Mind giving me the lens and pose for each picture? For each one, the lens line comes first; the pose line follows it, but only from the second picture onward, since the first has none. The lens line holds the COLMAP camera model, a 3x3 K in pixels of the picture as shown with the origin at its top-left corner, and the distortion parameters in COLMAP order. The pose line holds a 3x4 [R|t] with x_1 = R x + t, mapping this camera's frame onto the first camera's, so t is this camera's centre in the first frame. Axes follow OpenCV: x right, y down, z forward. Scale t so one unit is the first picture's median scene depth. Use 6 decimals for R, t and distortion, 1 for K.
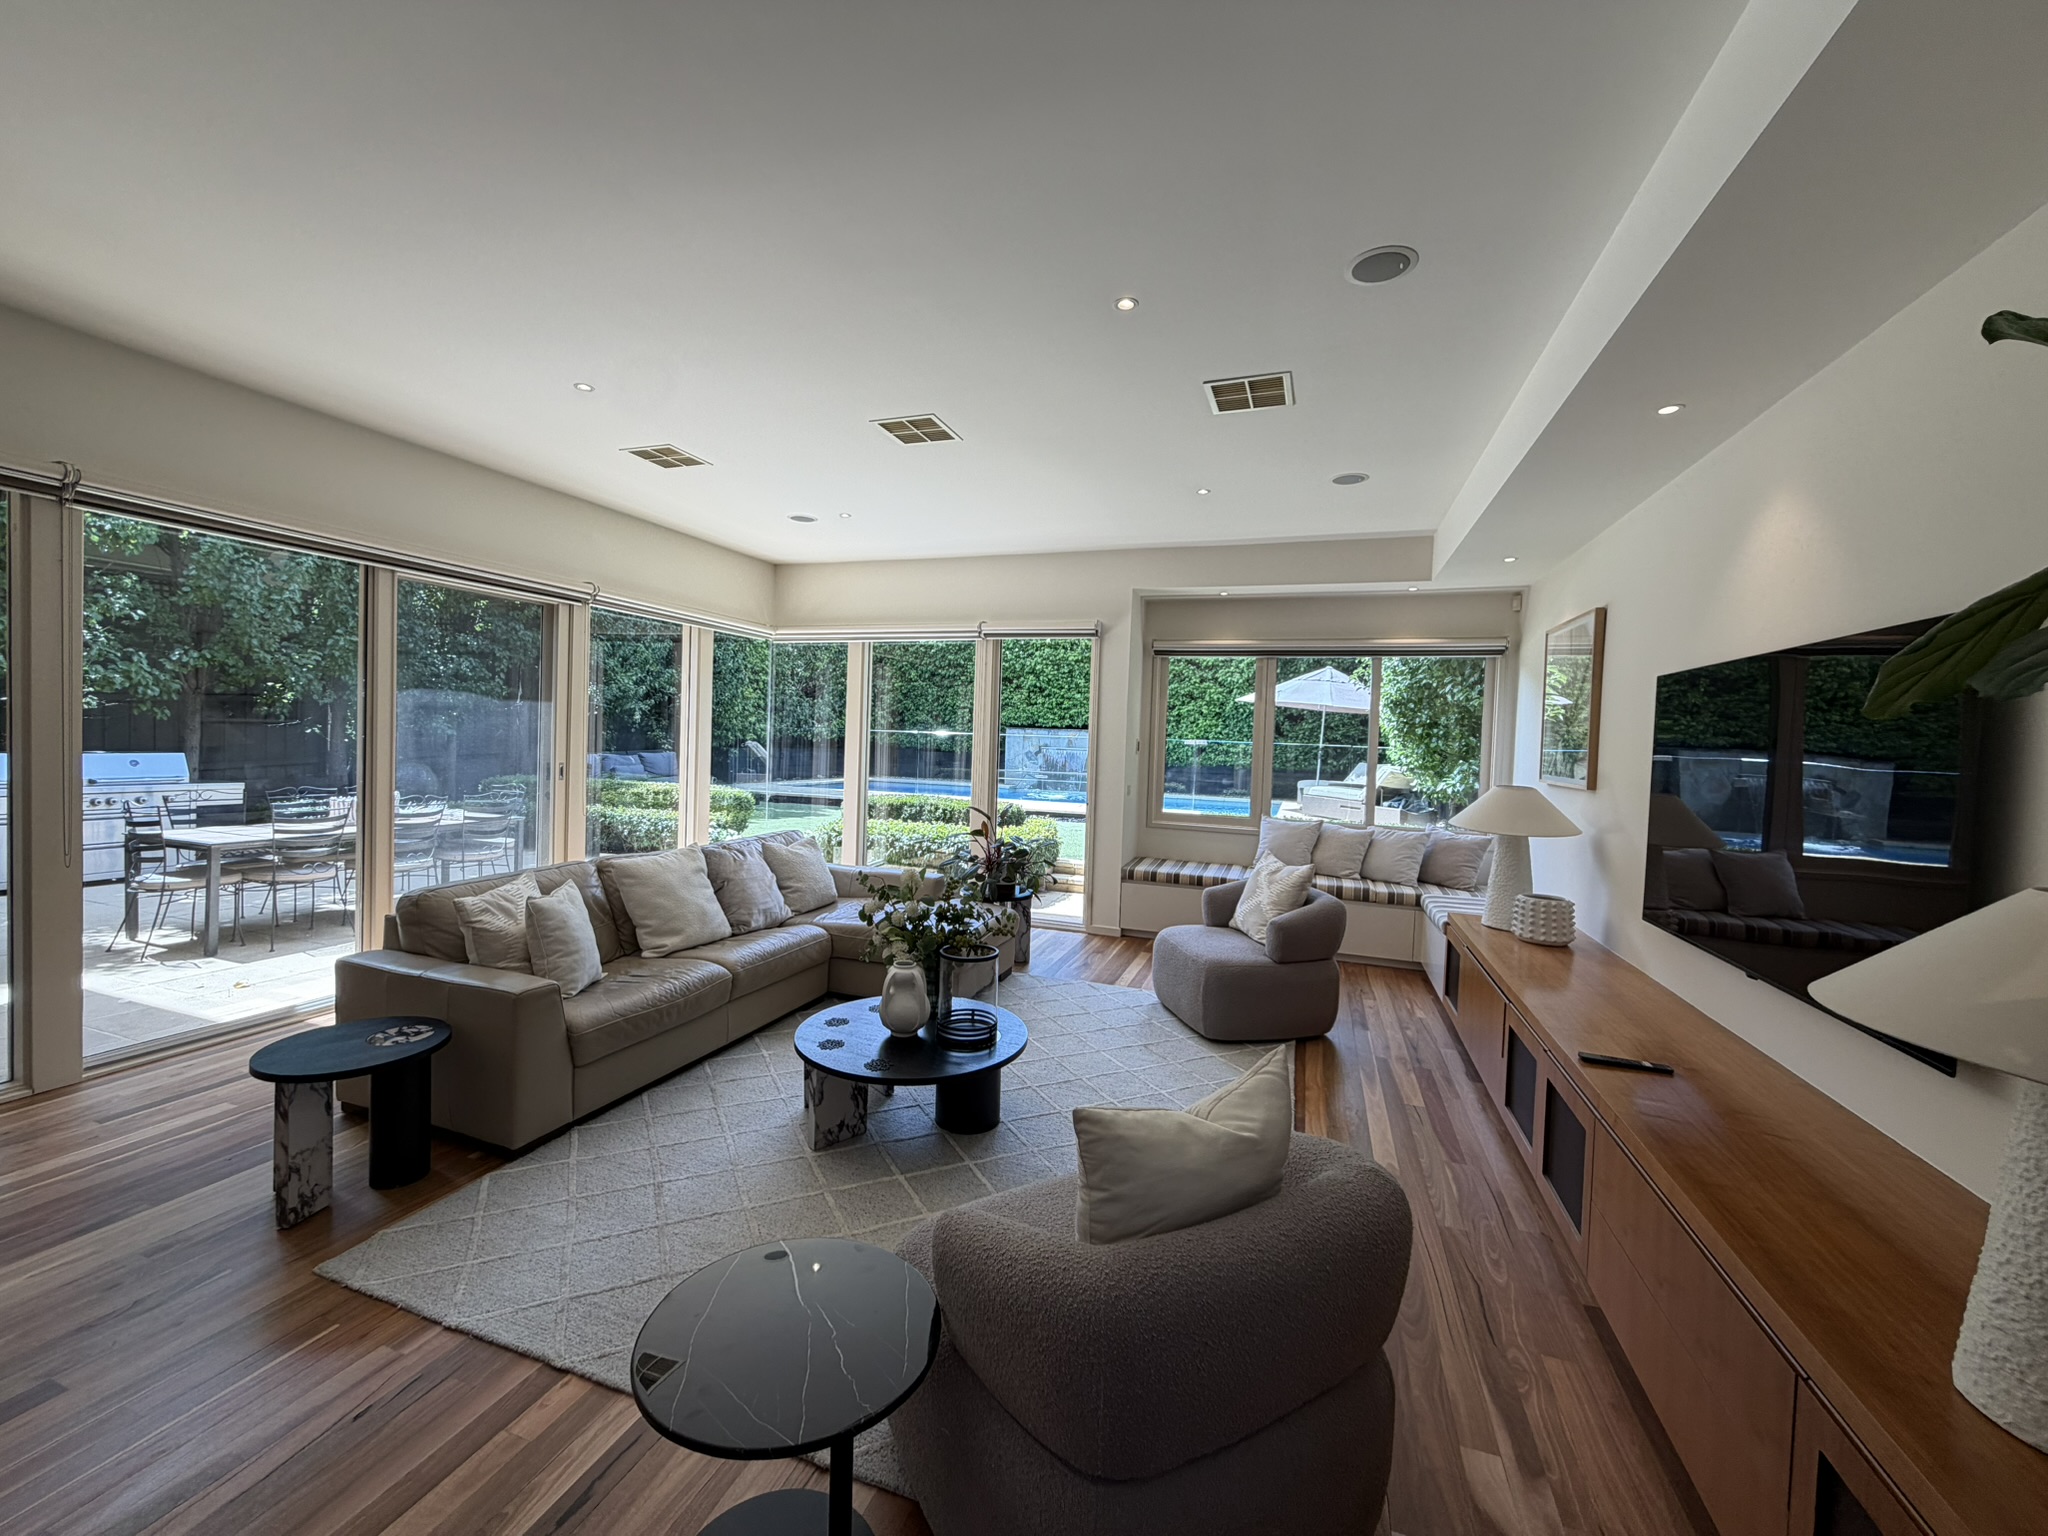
lens RADIAL K [[814.6, 0, 1014.6], [0, 814.6, 765.1], [0, 0, 1]] dist [0.000643, 0.000134]
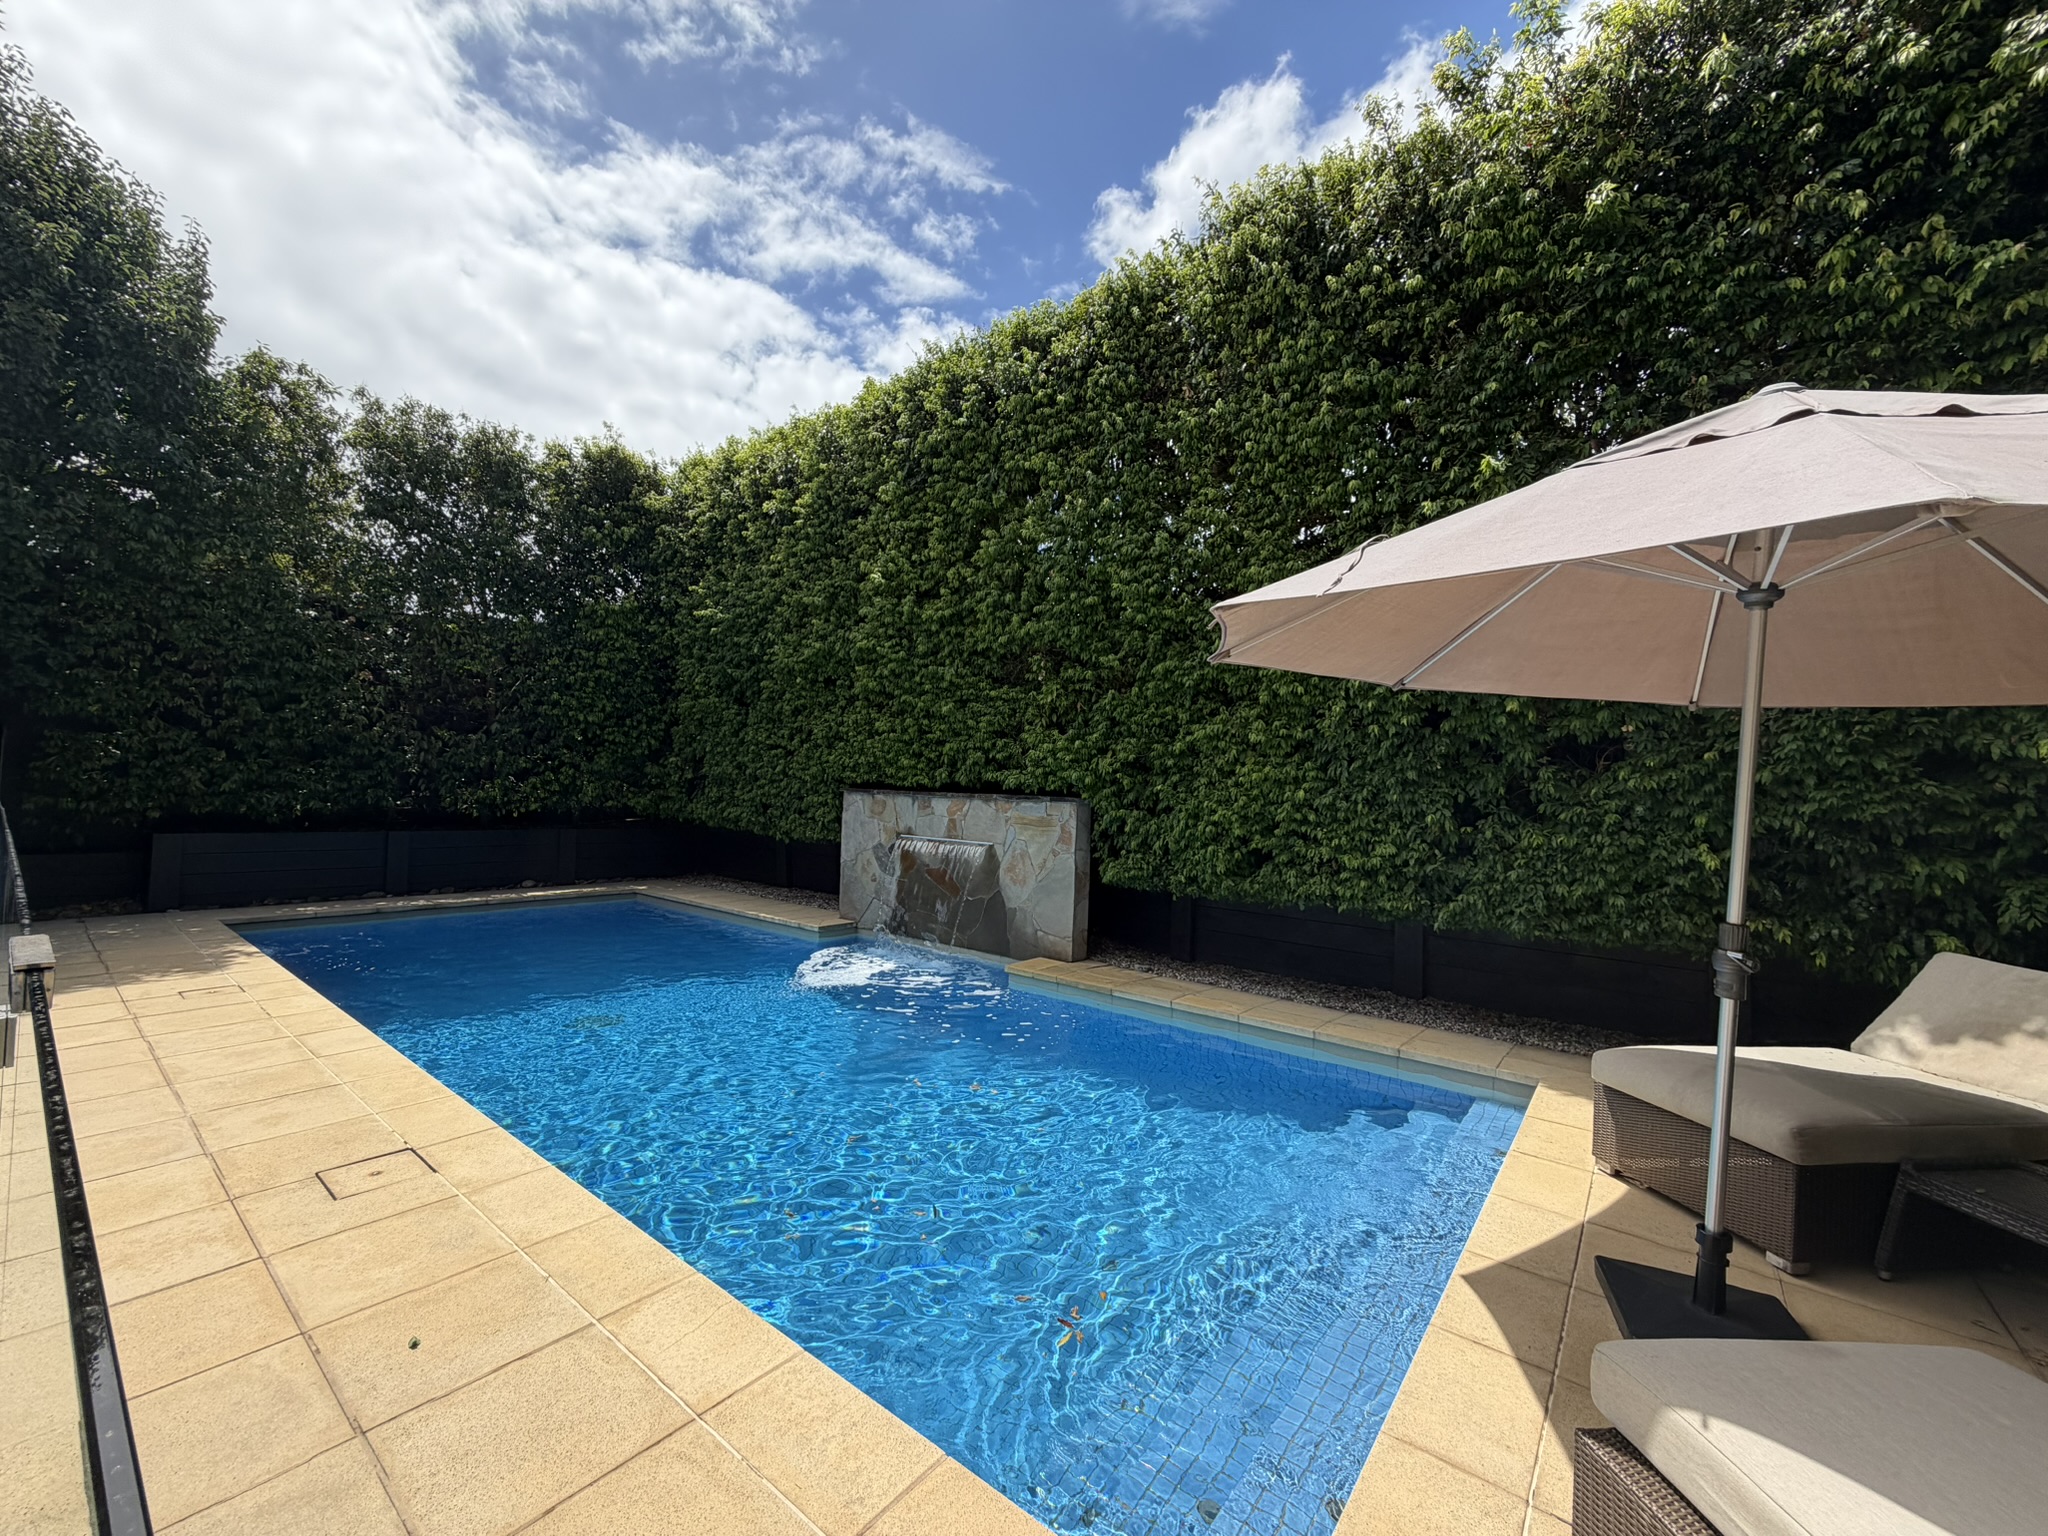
lens RADIAL K [[814.6, 0, 1014.6], [0, 814.6, 765.1], [0, 0, 1]] dist [0.000643, 0.000134]
pose [[0.944495, -0.011107, -0.328338, 0.545410], [-0.013349, 0.997306, -0.072135, -0.067256], [0.328255, 0.072514, 0.941802, 1.464445]]
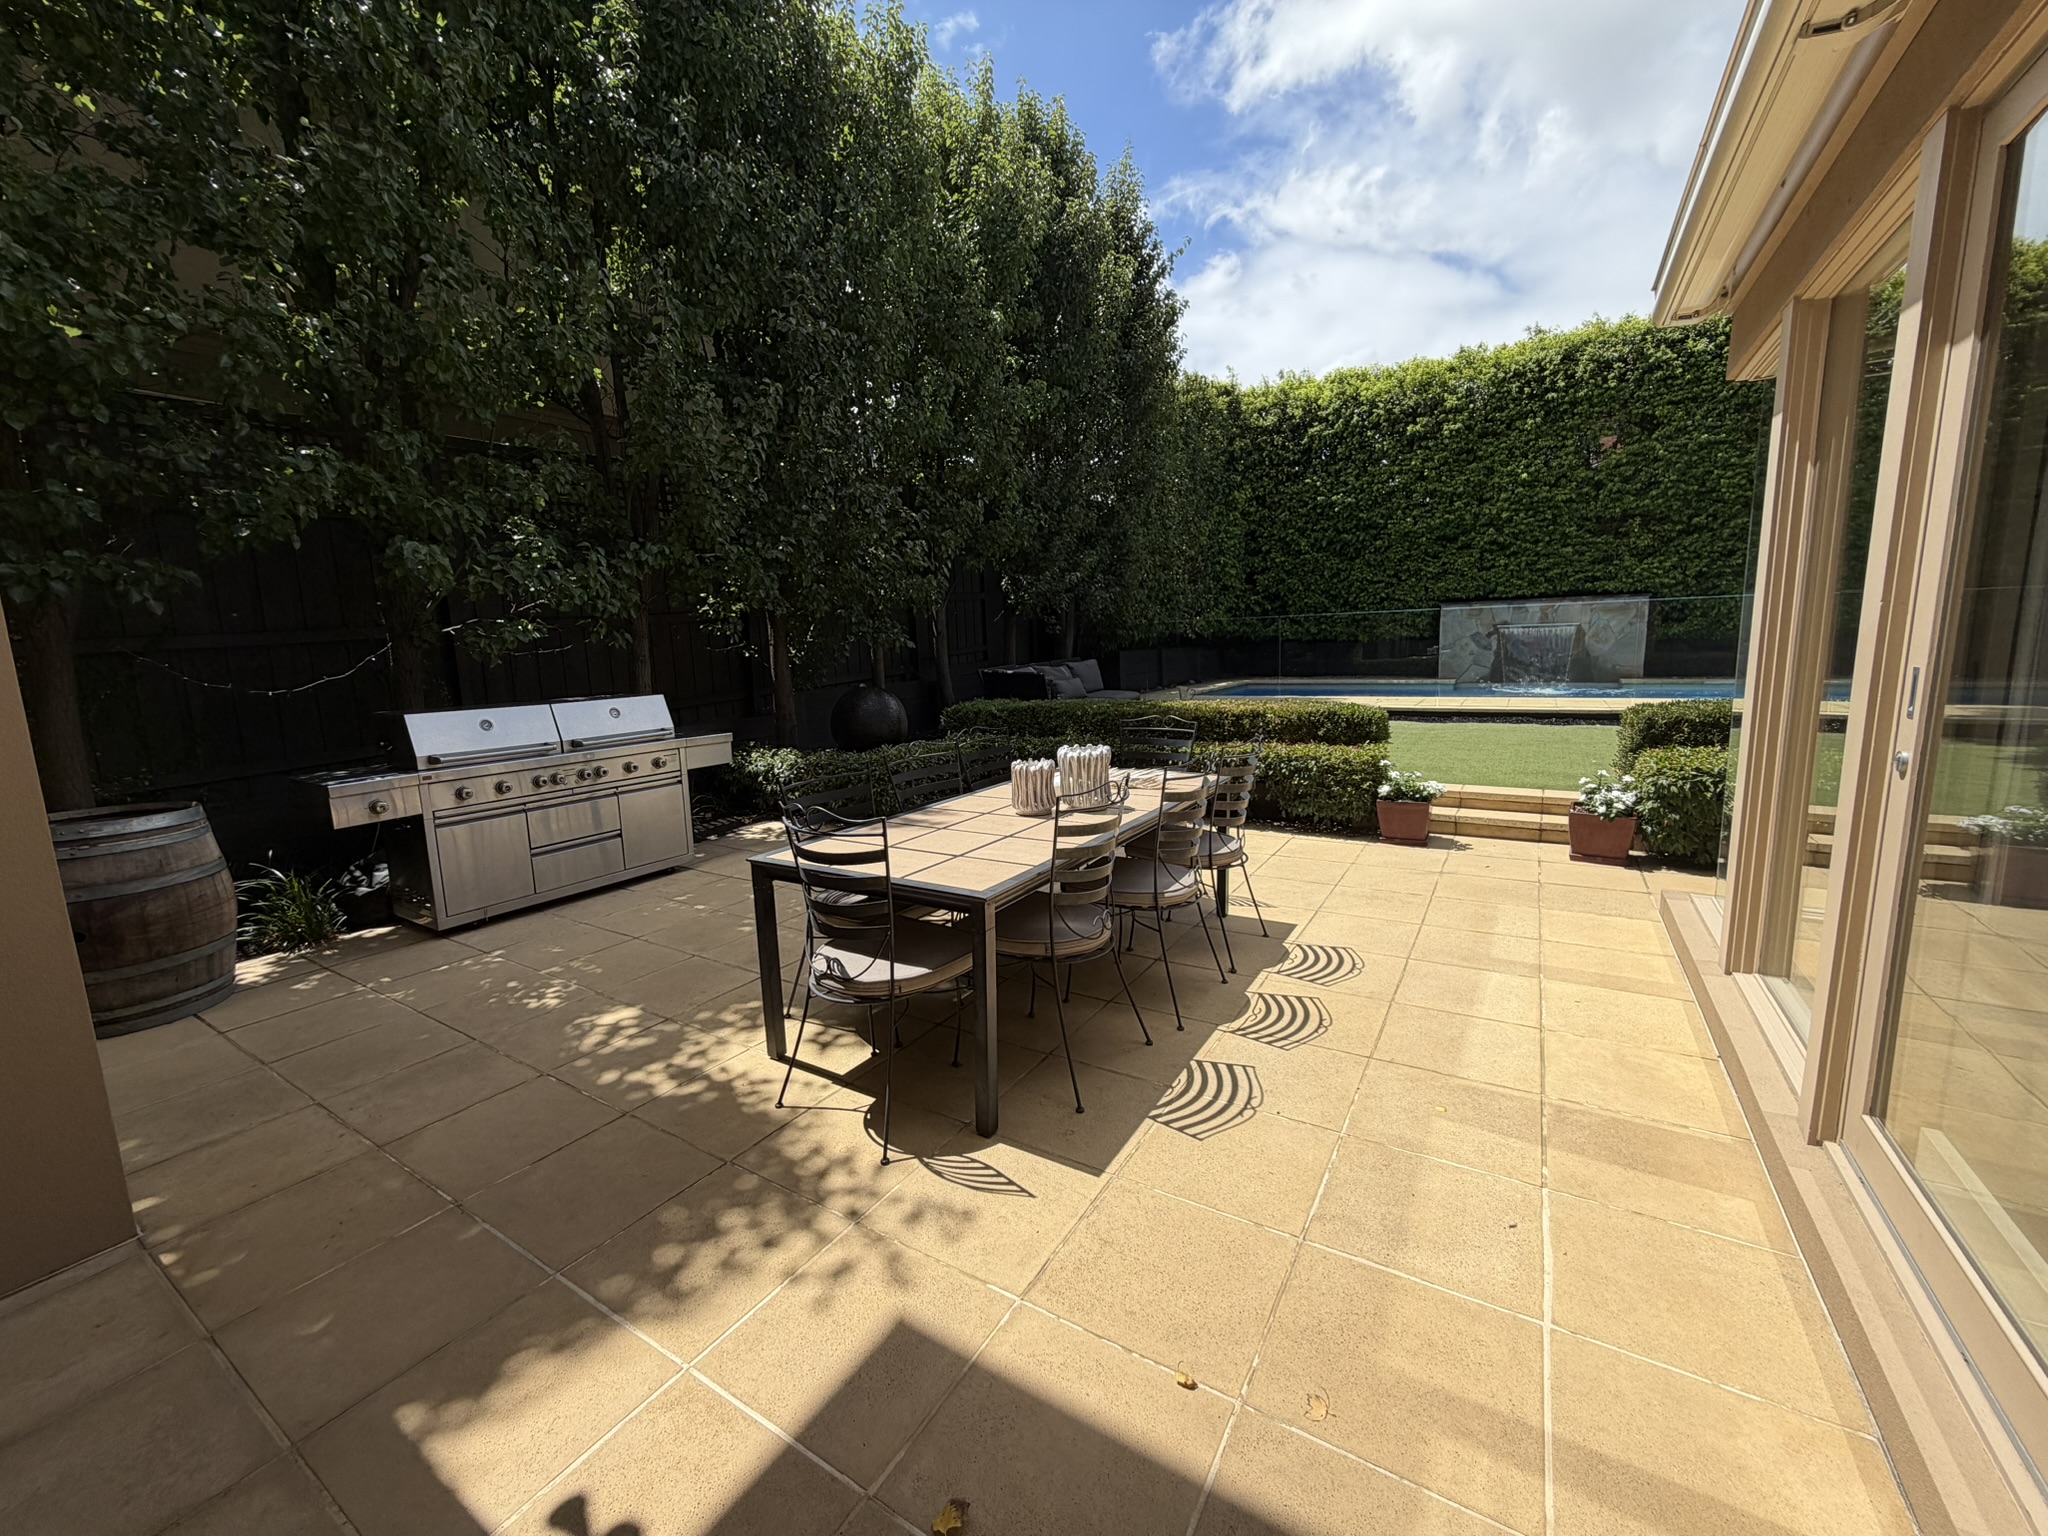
lens RADIAL K [[816.0, 0, 1011.1], [0, 816.0, 771.1], [0, 0, 1]] dist [0.001151, -0.000377]
pose [[0.974041, -0.031095, -0.224224, -0.565604], [0.059283, 0.990990, 0.120099, -0.015311], [0.218469, -0.130274, 0.967109, 0.379483]]
